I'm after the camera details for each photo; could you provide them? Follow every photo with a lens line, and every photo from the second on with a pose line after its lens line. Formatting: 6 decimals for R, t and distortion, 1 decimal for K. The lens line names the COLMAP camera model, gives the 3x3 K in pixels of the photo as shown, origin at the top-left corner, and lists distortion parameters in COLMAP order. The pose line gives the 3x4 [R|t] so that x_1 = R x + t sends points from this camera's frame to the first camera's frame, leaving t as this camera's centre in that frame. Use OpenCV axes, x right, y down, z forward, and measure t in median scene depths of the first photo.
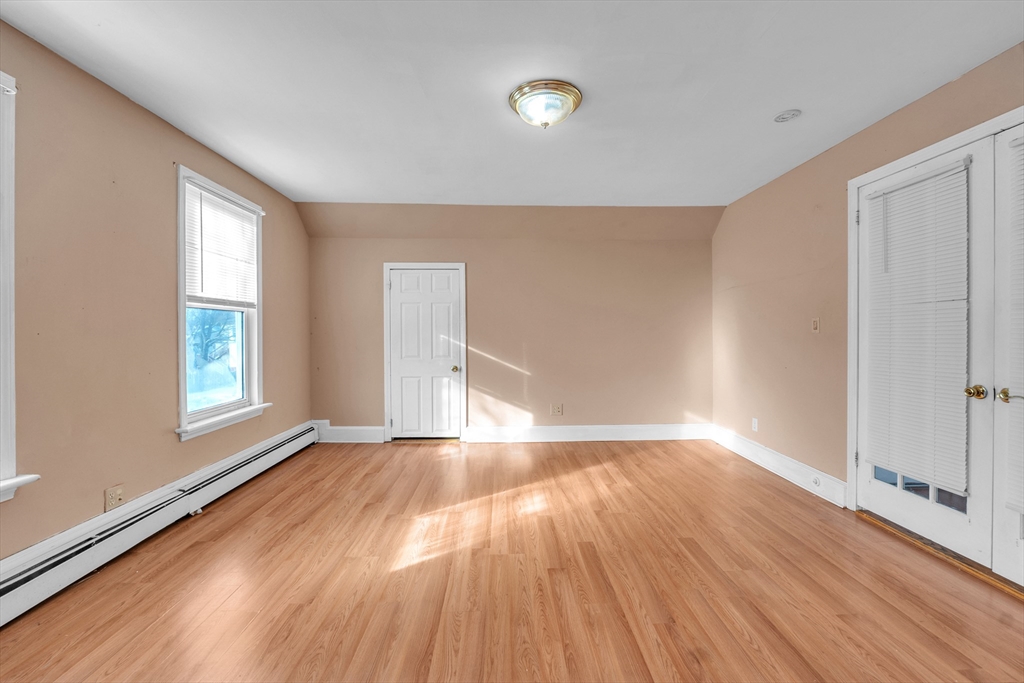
lens RADIAL K [[432.8, 0, 516.0], [0, 432.8, 331.5], [0, 0, 1]] dist [-0.007745, 0.000509]
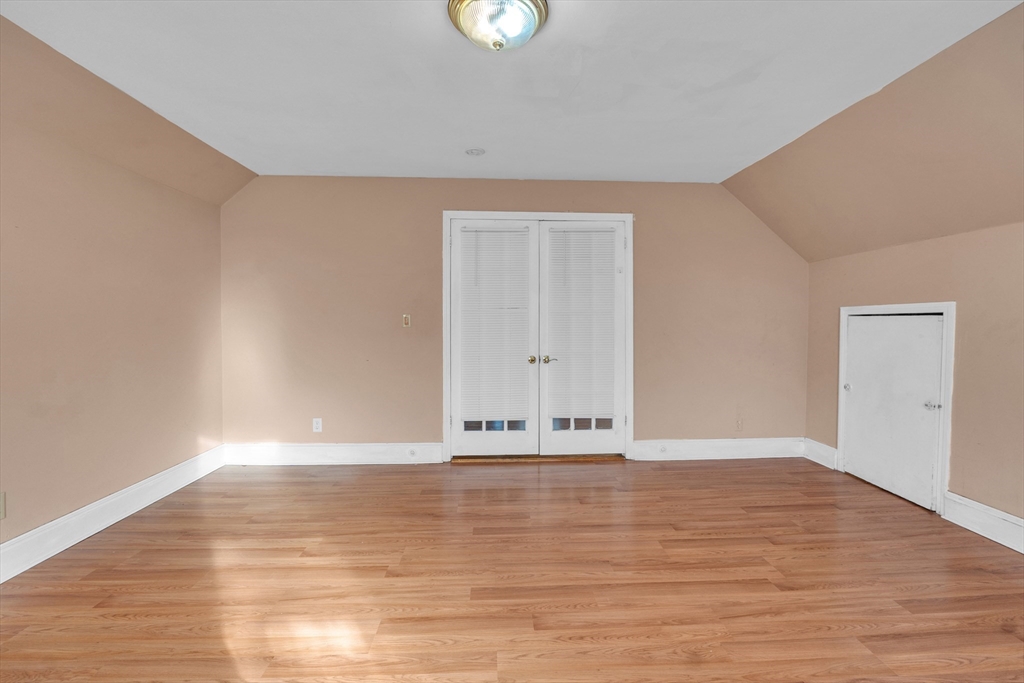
lens RADIAL K [[432.8, 0, 514.5], [0, 432.8, 328.5], [0, 0, 1]] dist [-0.007745, 0.000509]
pose [[-0.014777, -0.011097, 0.999829, -0.480083], [-0.001875, 0.999937, 0.011071, -0.007556], [-0.999889, -0.001711, -0.014797, 0.710226]]
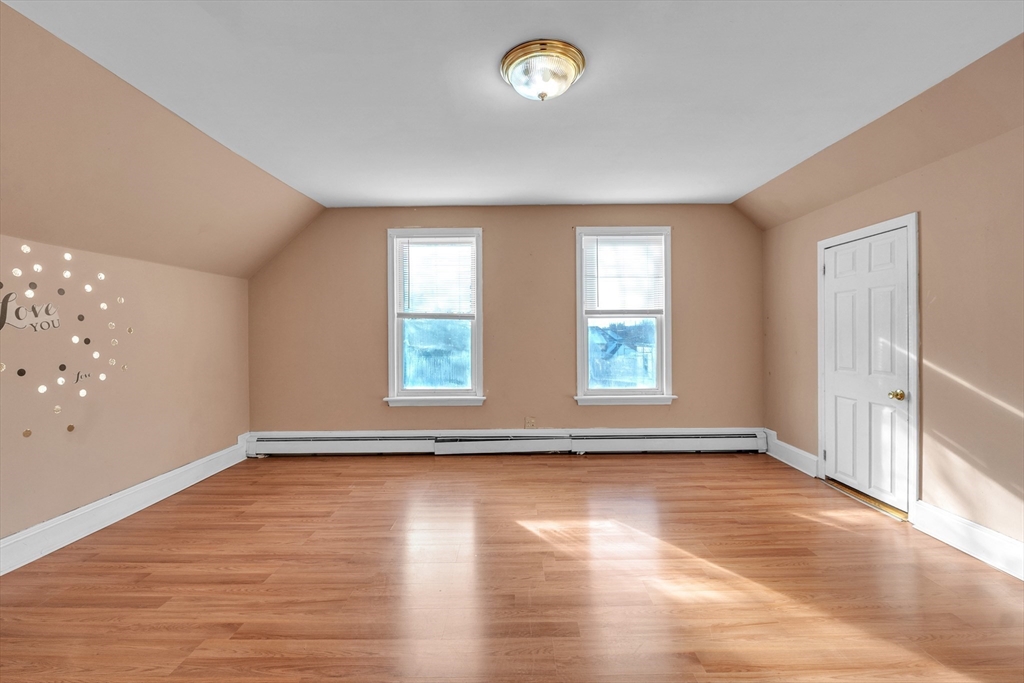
lens RADIAL K [[432.8, 0, 516.3], [0, 432.8, 339.1], [0, 0, 1]] dist [-0.007745, 0.000509]
pose [[-0.036917, 0.015663, -0.999196, 0.669303], [0.010799, 0.999825, 0.015274, -0.008248], [0.999260, -0.010227, -0.037080, 0.706447]]
